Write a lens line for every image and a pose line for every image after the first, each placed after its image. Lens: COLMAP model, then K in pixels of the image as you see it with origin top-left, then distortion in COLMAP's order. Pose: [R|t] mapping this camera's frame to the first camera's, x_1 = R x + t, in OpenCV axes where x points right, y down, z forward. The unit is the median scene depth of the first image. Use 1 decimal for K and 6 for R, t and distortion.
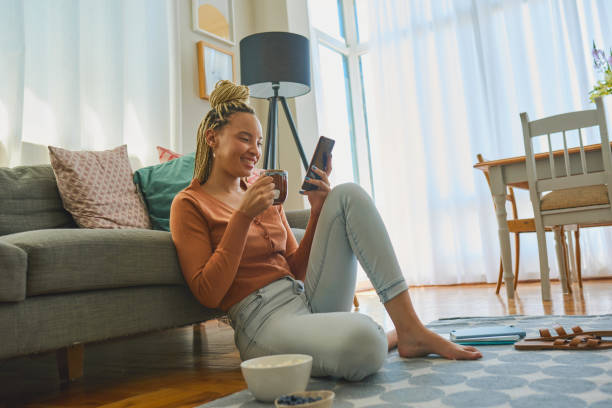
lens RADIAL K [[580.8, 0, 306.0], [0, 580.8, 204.0], [0, 0, 1]] dist [-0.066391, 0.114201]
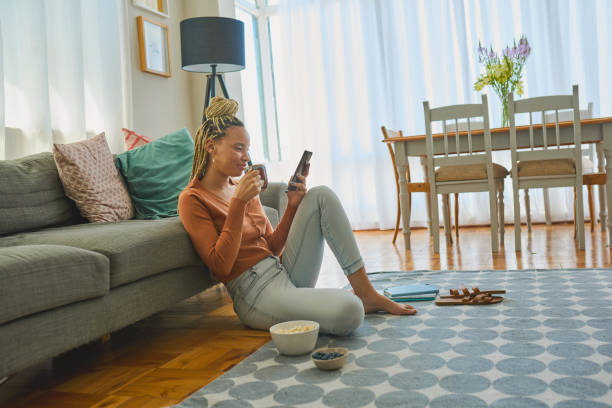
lens RADIAL K [[580.8, 0, 306.0], [0, 580.8, 204.0], [0, 0, 1]] dist [-0.066391, 0.114201]
pose [[0.974359, -0.007381, 0.224877, -0.233808], [-0.021374, 0.991905, 0.125166, -0.144701], [-0.223980, -0.126764, 0.966315, -0.243535]]
